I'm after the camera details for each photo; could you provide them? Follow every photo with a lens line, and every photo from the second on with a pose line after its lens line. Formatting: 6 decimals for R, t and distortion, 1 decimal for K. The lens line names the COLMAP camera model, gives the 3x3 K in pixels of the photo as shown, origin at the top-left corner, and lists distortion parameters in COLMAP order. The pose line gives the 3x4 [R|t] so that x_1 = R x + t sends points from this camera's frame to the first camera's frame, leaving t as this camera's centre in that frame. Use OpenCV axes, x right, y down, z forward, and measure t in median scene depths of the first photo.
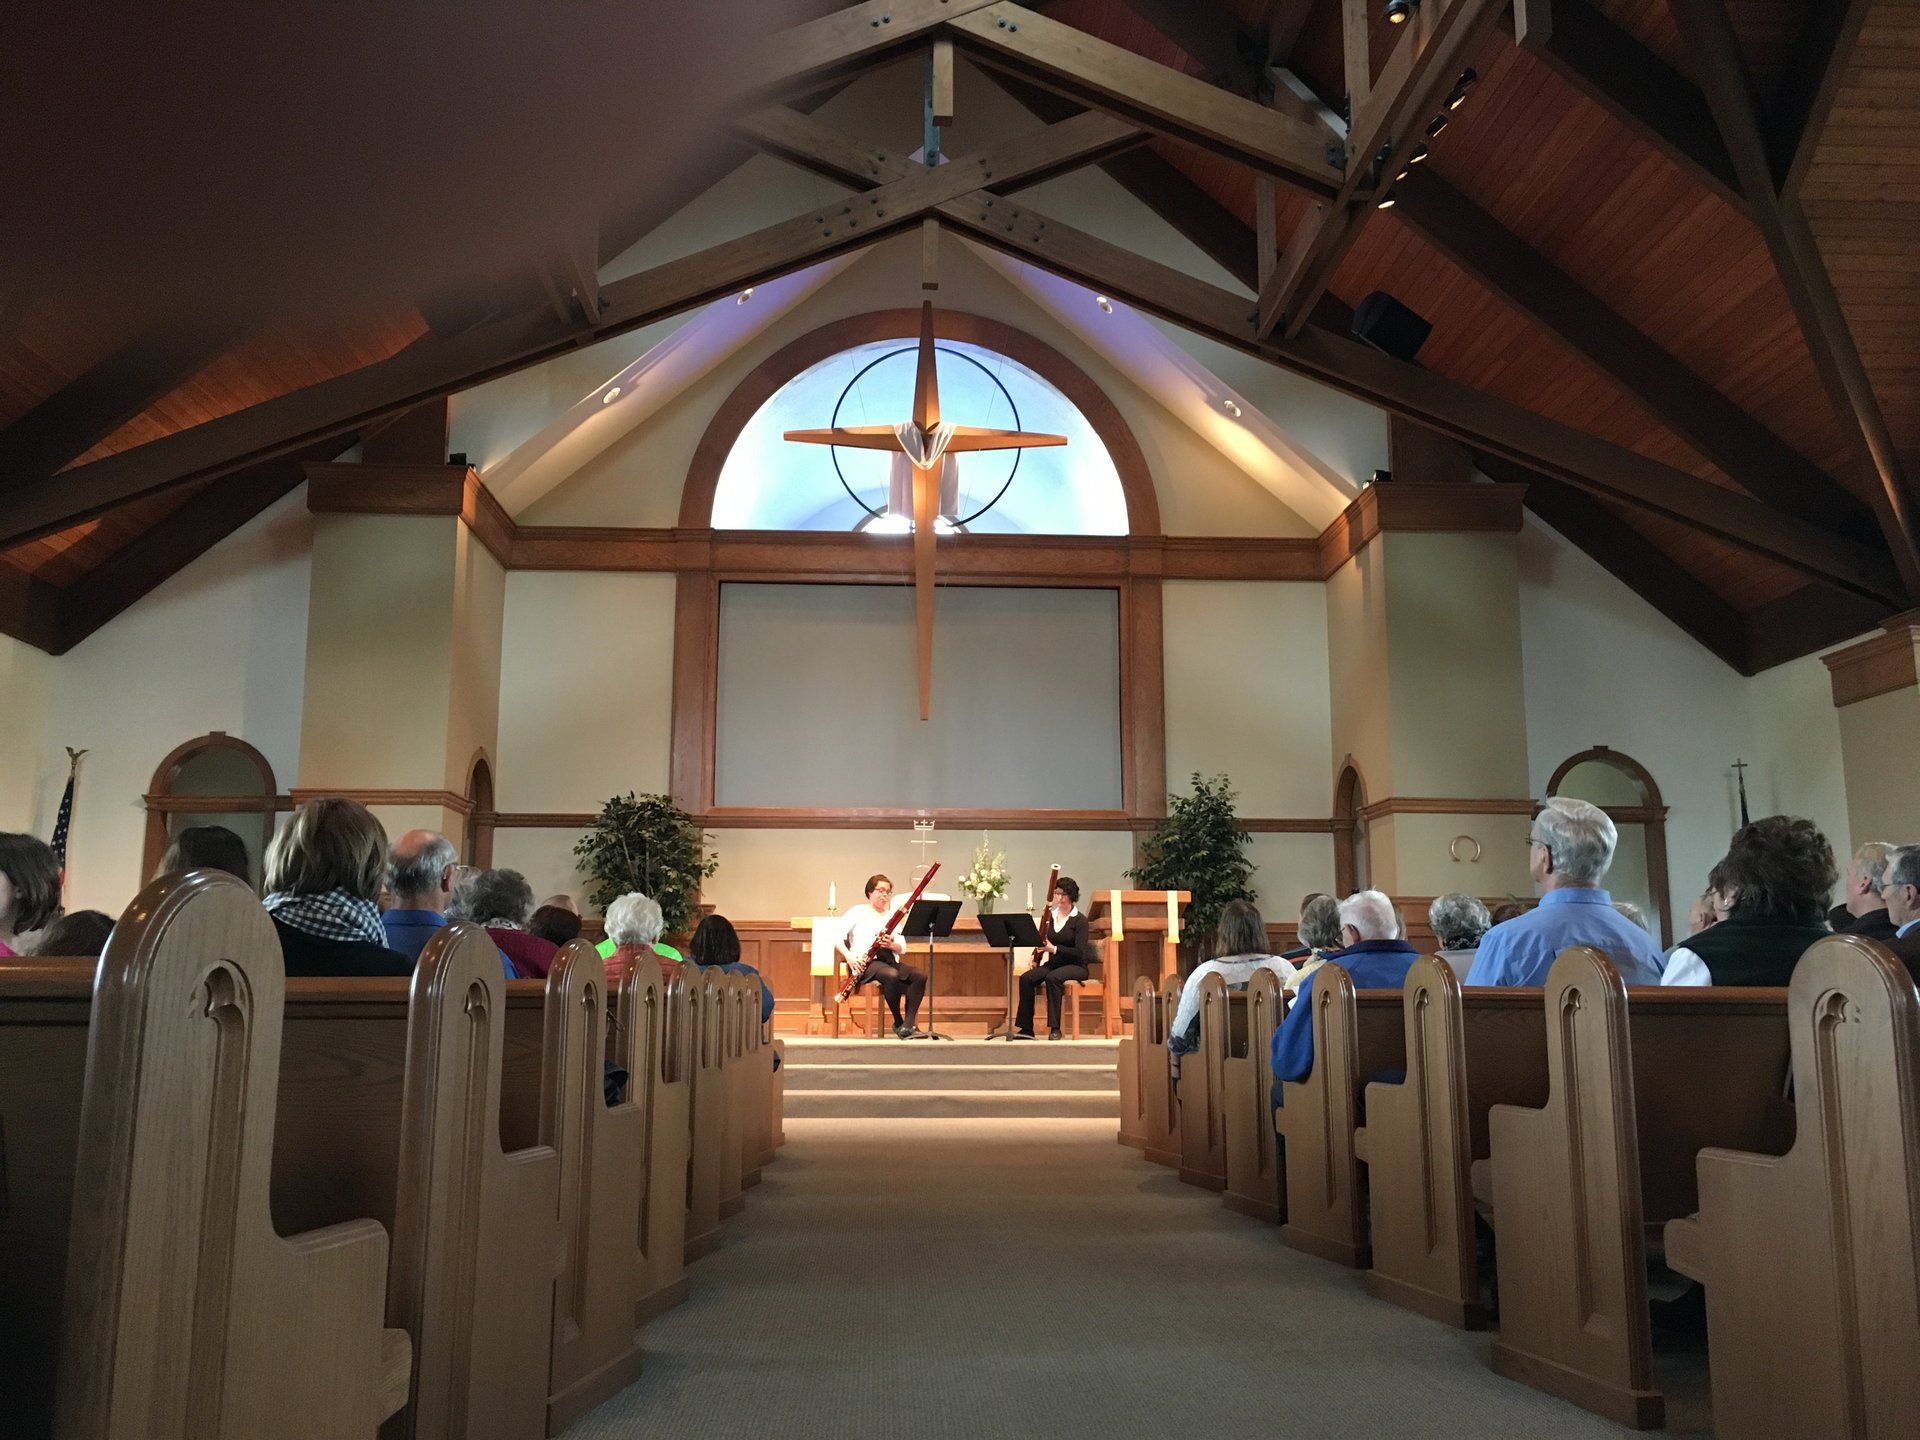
lens RADIAL K [[1577.0, 0, 952.5], [0, 1577.0, 727.9], [0, 0, 1]] dist [0.048950, -0.076454]
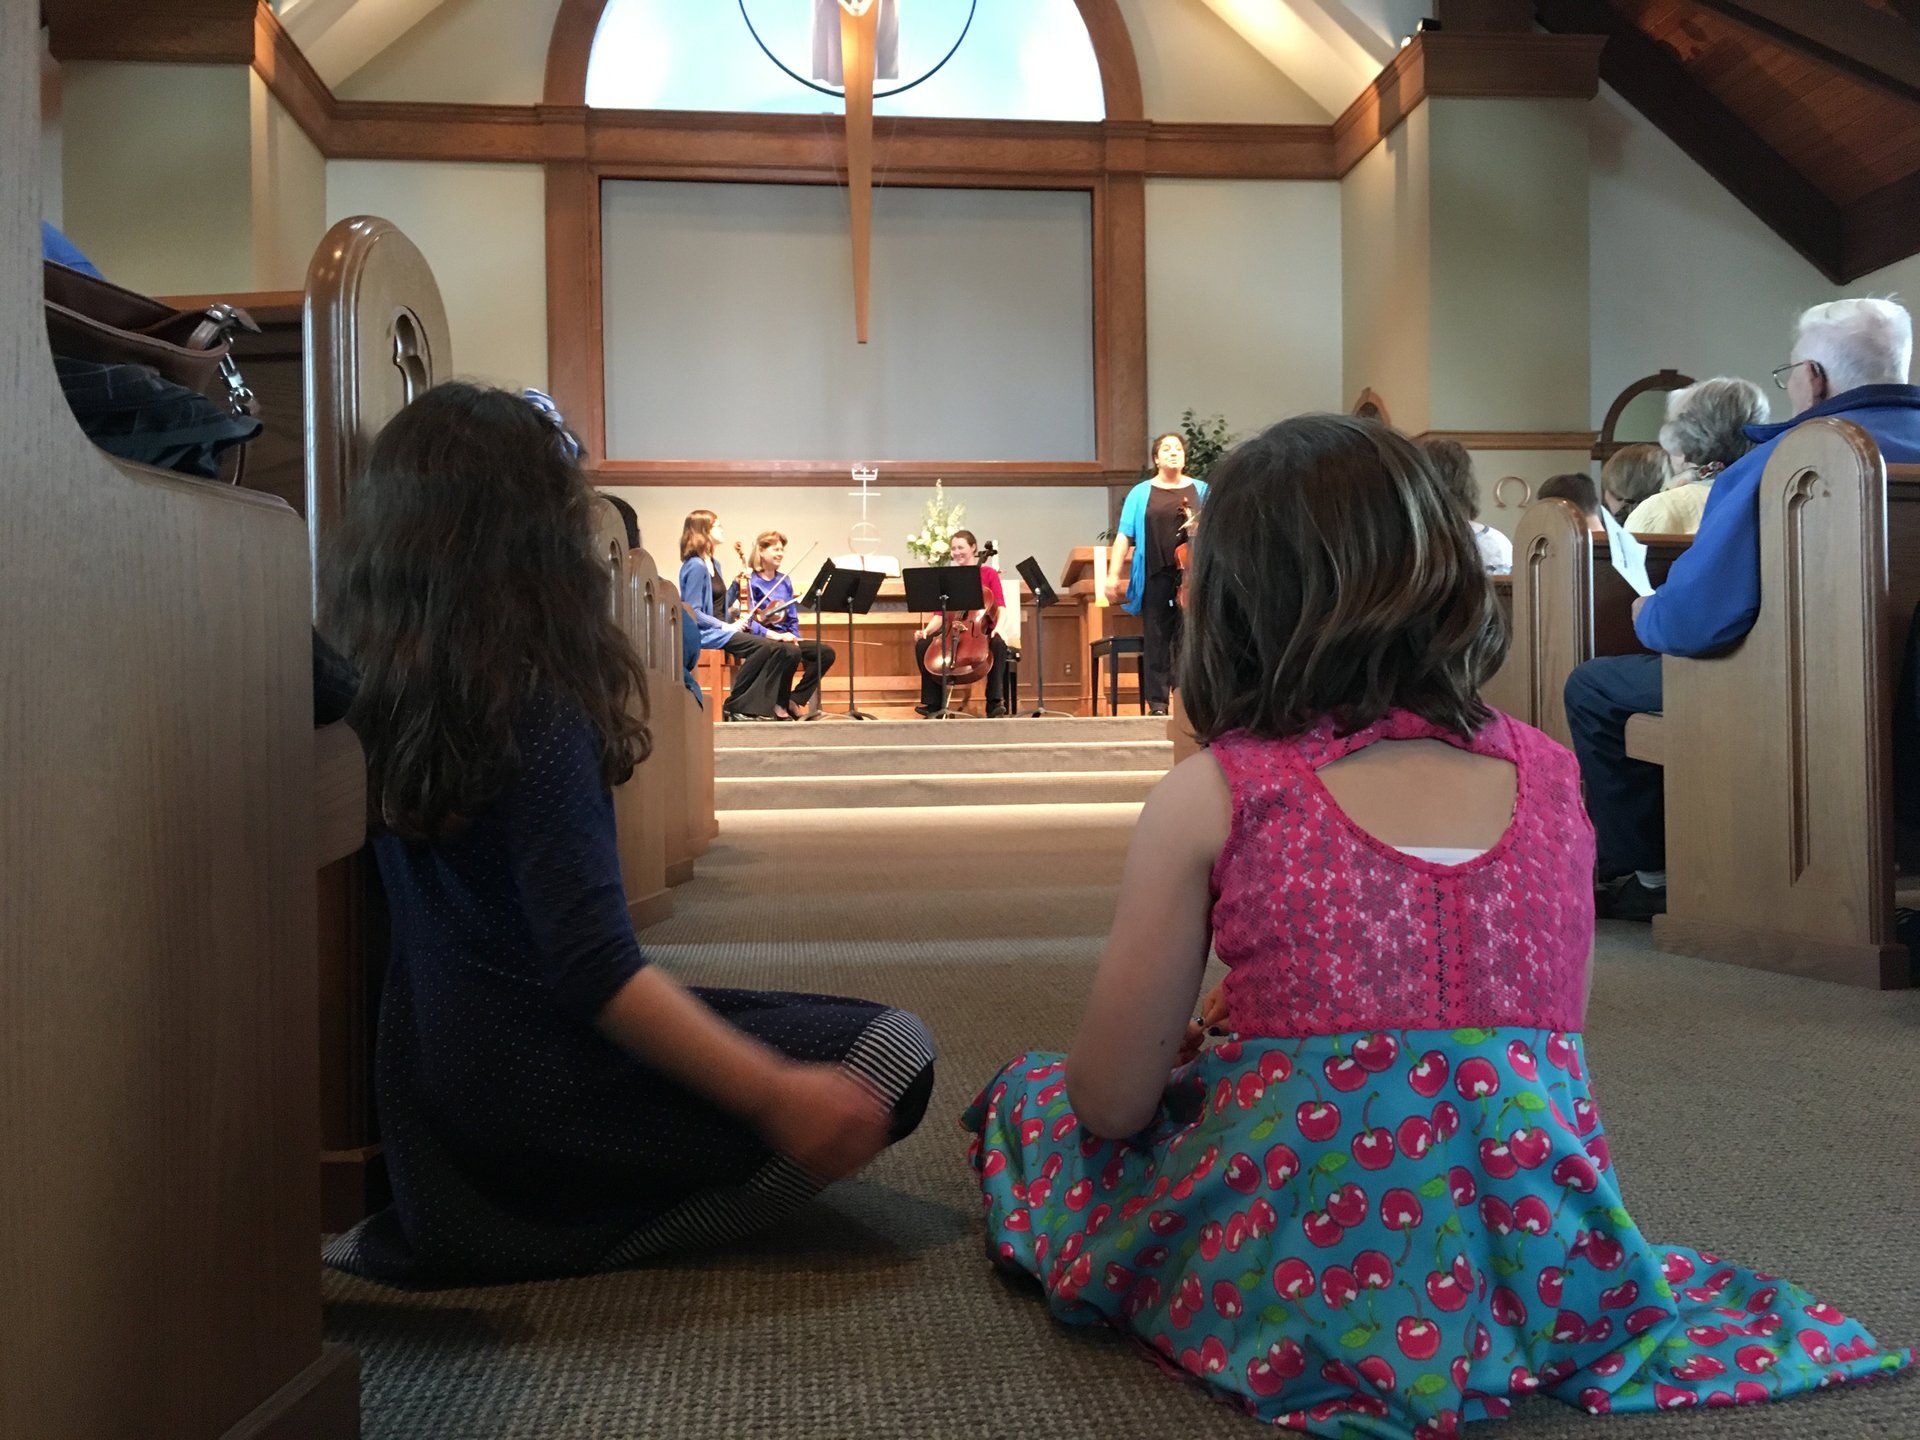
lens RADIAL K [[1577.0, 0, 952.5], [0, 1577.0, 727.9], [0, 0, 1]] dist [0.048950, -0.076454]
pose [[0.998037, -0.017088, 0.060248, -0.022167], [0.006624, 0.985460, 0.169780, 0.048501], [-0.062273, -0.169048, 0.983639, 0.151689]]
